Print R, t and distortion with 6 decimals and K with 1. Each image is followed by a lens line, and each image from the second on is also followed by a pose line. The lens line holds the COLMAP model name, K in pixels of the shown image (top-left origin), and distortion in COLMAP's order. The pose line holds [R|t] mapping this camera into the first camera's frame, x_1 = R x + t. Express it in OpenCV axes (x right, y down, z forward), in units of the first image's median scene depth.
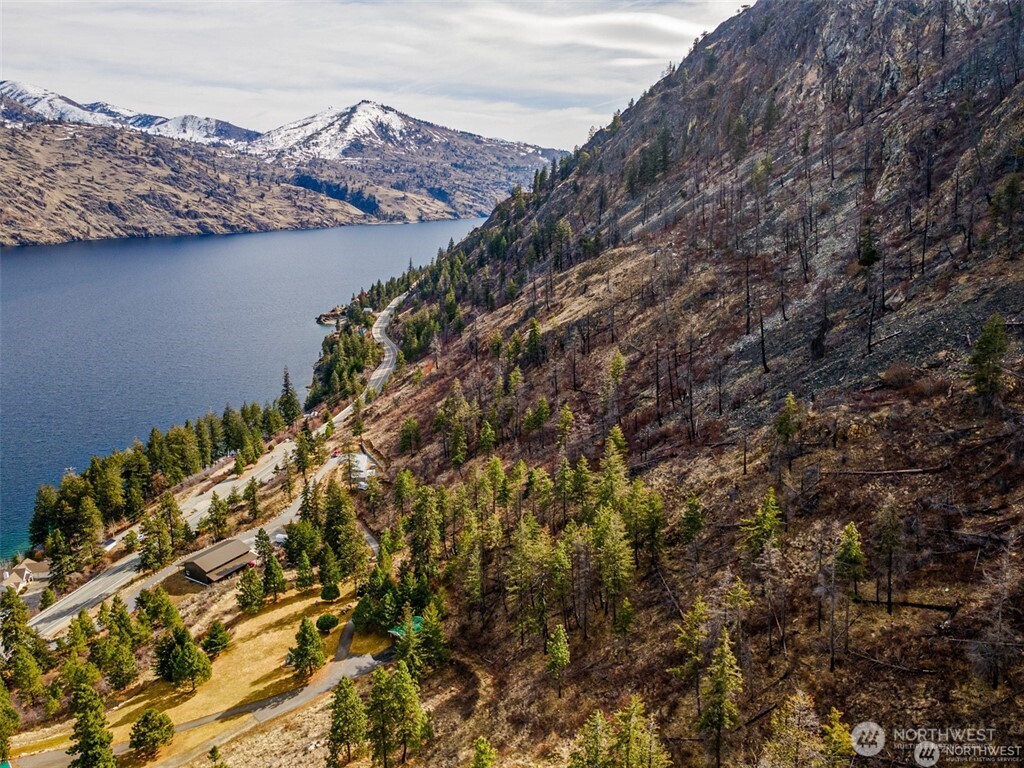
lens RADIAL K [[710.6, 0, 507.6], [0, 710.6, 388.9], [0, 0, 1]] dist [0.004539, 0.045906]
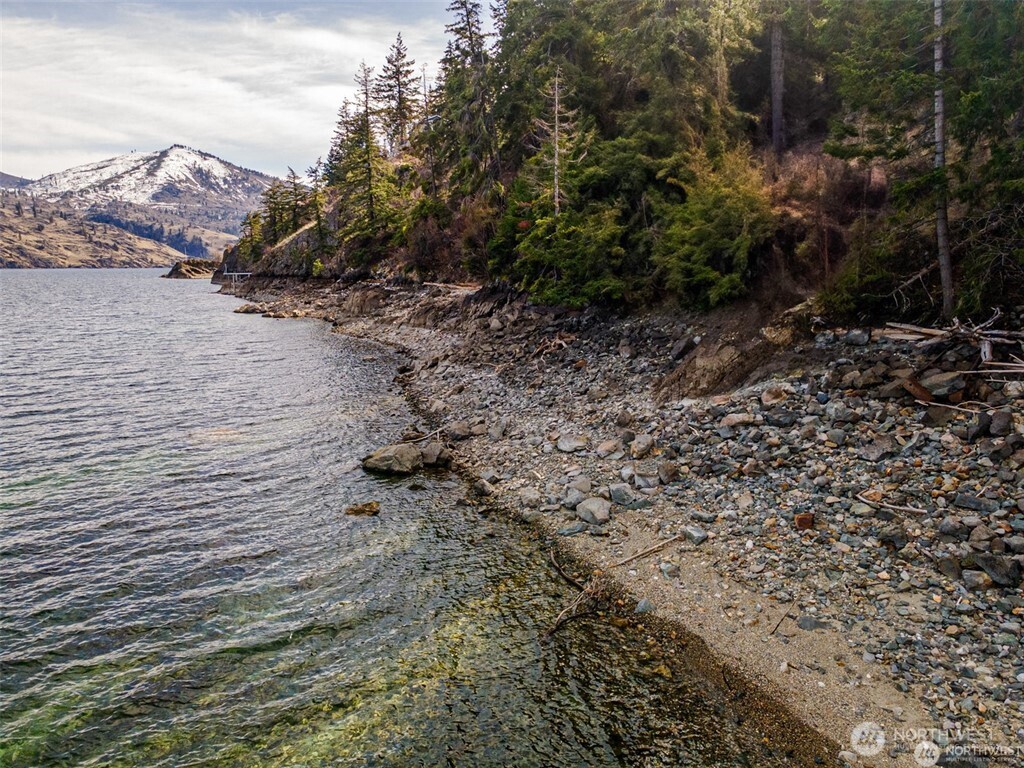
lens RADIAL K [[710.6, 0, 507.6], [0, 710.6, 388.9], [0, 0, 1]] dist [0.004539, 0.045906]
pose [[0.970236, -0.051468, 0.236629, -0.048660], [0.076692, 0.992162, -0.098654, 0.006381], [-0.229697, 0.113865, 0.966578, 0.154143]]
